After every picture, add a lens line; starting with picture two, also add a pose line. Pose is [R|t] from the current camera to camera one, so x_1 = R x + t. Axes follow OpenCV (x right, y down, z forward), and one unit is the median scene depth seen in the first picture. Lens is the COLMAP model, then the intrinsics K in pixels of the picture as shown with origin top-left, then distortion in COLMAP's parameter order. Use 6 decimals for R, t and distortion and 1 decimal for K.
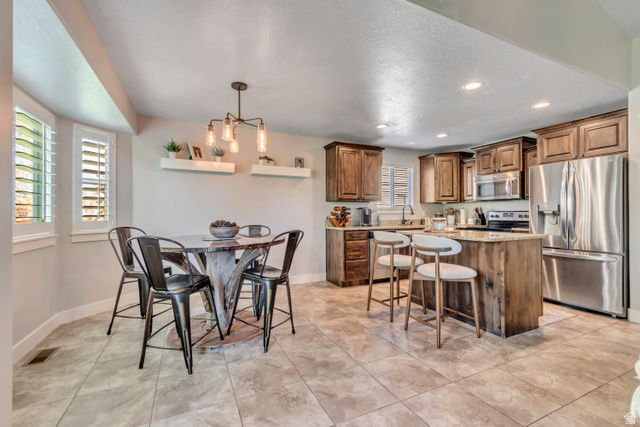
lens RADIAL K [[284.7, 0, 319.5], [0, 284.7, 212.8], [0, 0, 1]] dist [0.000631, -0.000792]
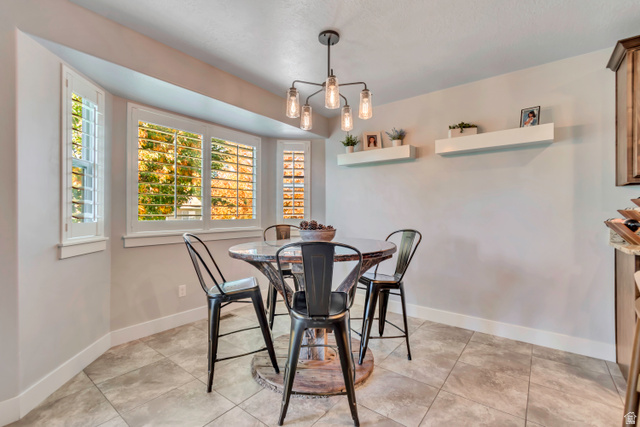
lens RADIAL K [[284.7, 0, 319.5], [0, 284.7, 212.8], [0, 0, 1]] dist [0.000631, -0.000792]
pose [[0.454391, 0.000589, -0.890802, 0.269596], [0.000882, 0.999999, 0.001111, 0.001914], [0.890802, -0.001290, 0.454390, 0.488457]]
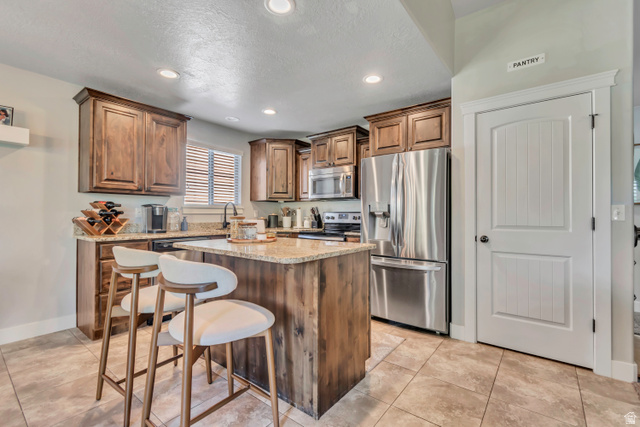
lens RADIAL K [[289.2, 0, 323.1], [0, 289.2, 212.5], [0, 0, 1]] dist [0.002133, 0.000348]
pose [[0.888528, 0.011104, 0.458689, 0.255009], [-0.009343, 0.999938, -0.006109, 0.001765], [-0.458728, 0.001143, 0.888576, 0.304537]]
